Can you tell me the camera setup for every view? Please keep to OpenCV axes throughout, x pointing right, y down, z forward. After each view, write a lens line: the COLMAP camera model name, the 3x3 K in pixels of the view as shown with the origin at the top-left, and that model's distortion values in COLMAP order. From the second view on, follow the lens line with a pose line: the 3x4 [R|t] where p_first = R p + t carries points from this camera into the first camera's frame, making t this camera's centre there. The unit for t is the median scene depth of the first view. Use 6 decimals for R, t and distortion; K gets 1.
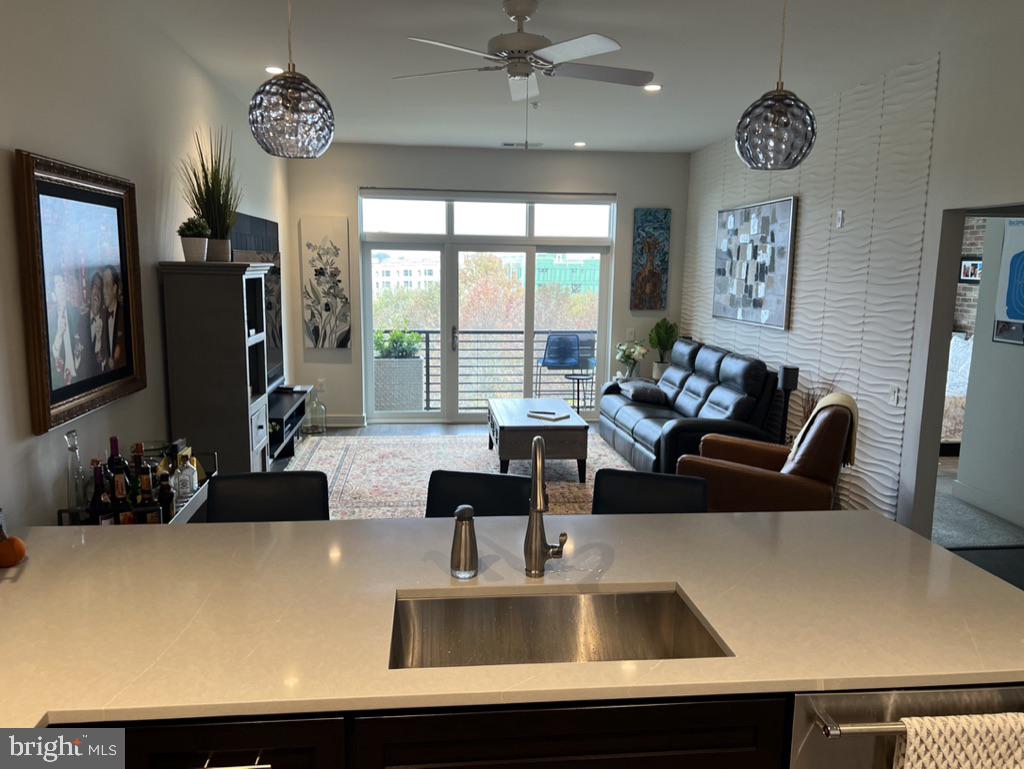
lens RADIAL K [[768.5, 0, 494.9], [0, 768.5, 393.1], [0, 0, 1]] dist [0.056509, -0.070434]
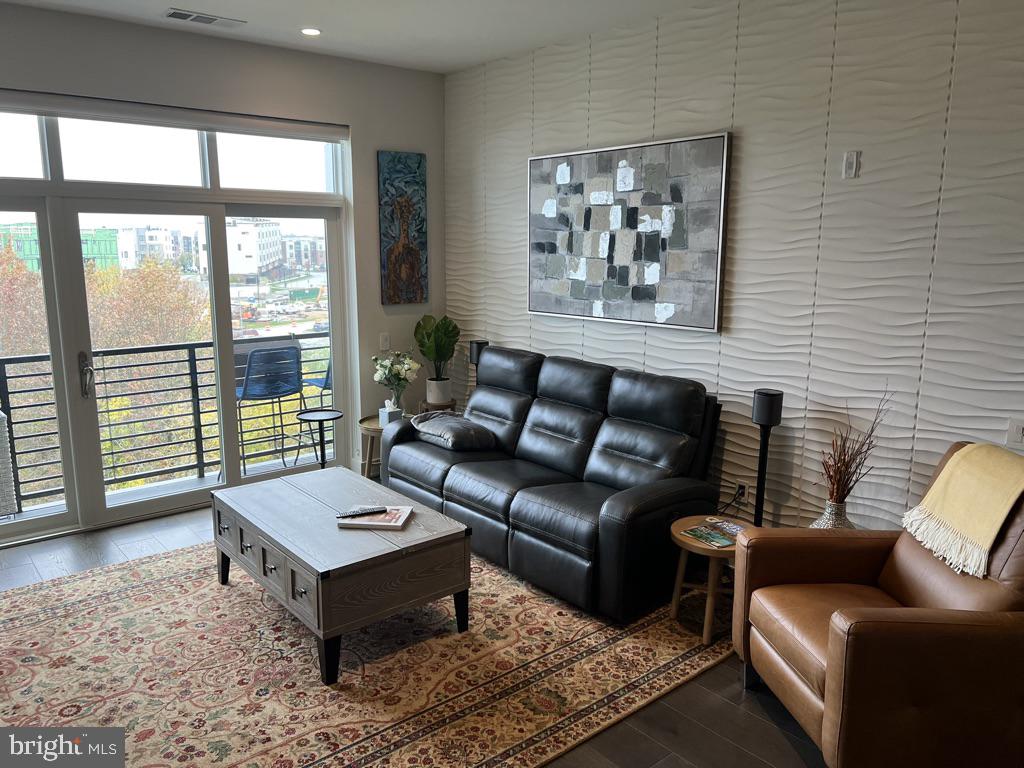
lens RADIAL K [[768.5, 0, 503.5], [0, 768.5, 381.6], [0, 0, 1]] dist [0.056509, -0.070434]
pose [[0.825107, -0.110723, 0.554020, -0.118563], [0.098718, 0.993777, 0.051588, -0.068944], [-0.556285, 0.012126, 0.830903, 0.405970]]
